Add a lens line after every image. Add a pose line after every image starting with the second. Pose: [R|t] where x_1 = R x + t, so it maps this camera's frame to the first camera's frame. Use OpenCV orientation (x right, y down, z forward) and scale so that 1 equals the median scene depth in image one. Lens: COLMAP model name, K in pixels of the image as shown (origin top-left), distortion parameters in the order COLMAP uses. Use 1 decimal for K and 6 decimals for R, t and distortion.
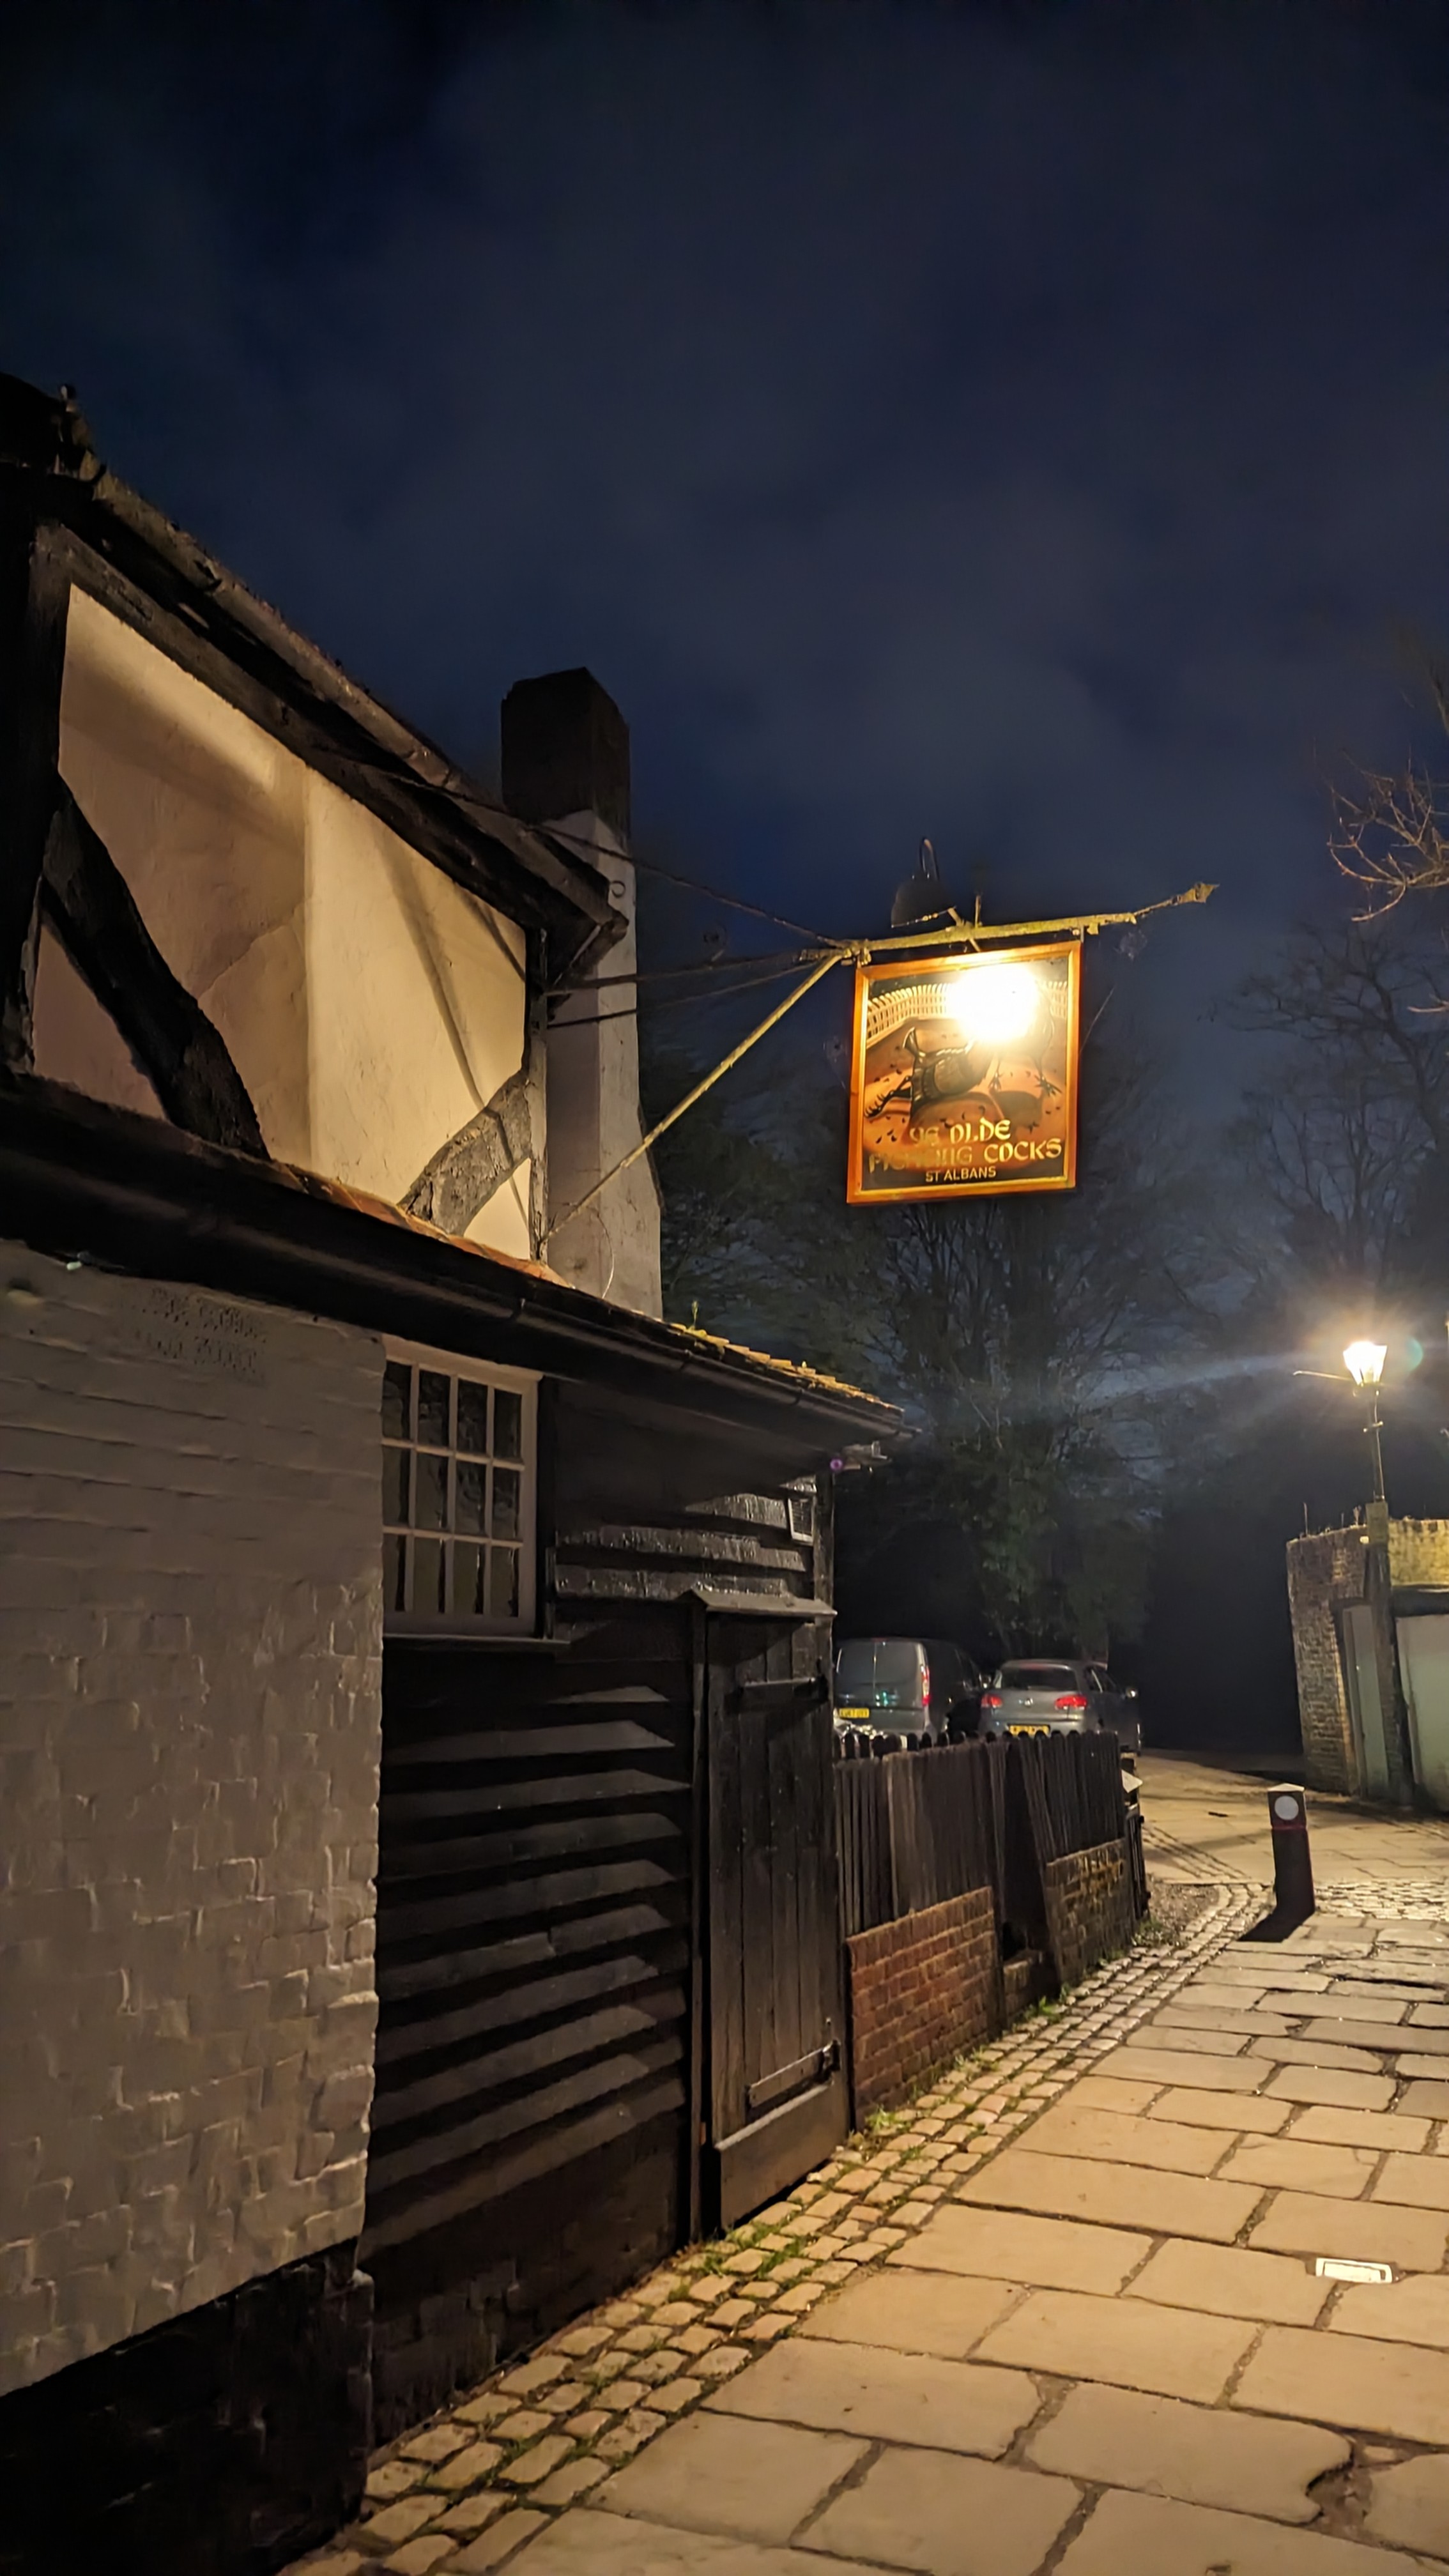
lens RADIAL K [[1961.2, 0, 724.5], [0, 1961.2, 1288.0], [0, 0, 1]] dist [0.003322, 0.000041]
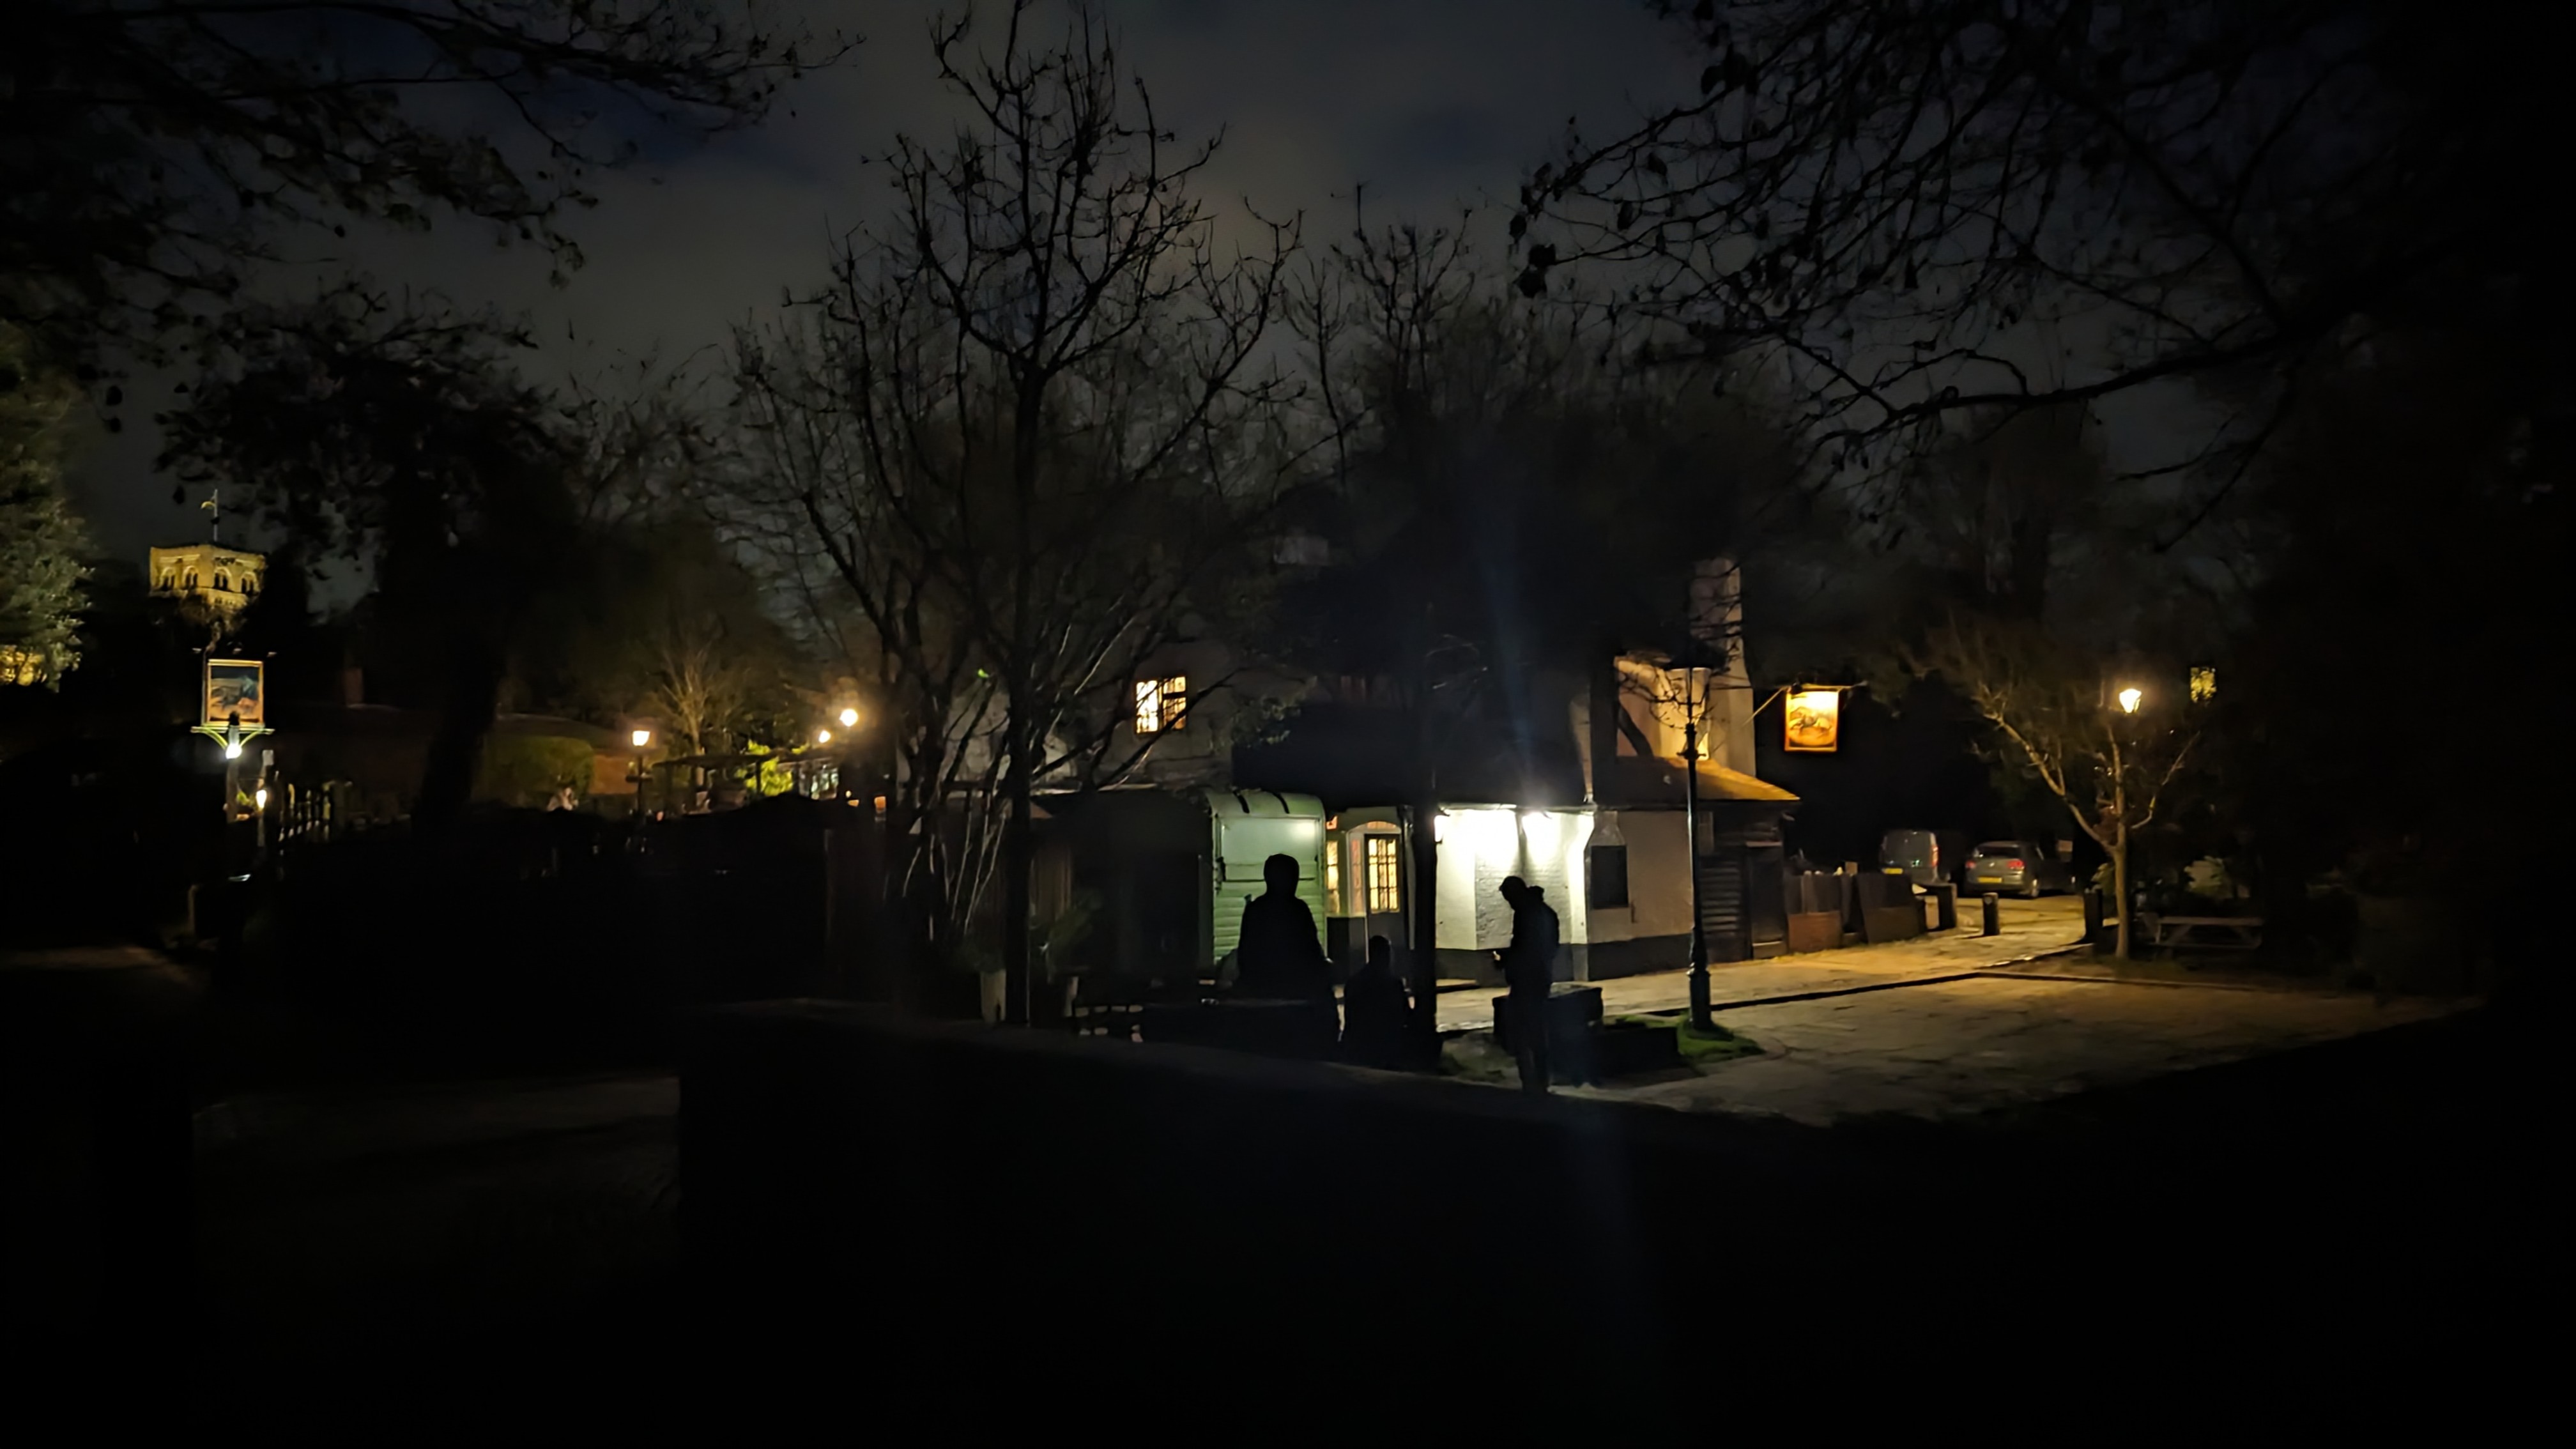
lens RADIAL K [[1961.2, 0, 1288.0], [0, 1961.2, 724.5], [0, 0, 1]] dist [0.003322, 0.000041]
pose [[0.947950, -0.029683, -0.317031, 0.394717], [0.071950, 0.989862, 0.122457, -0.705967], [0.310183, -0.138894, 0.940476, -3.377266]]
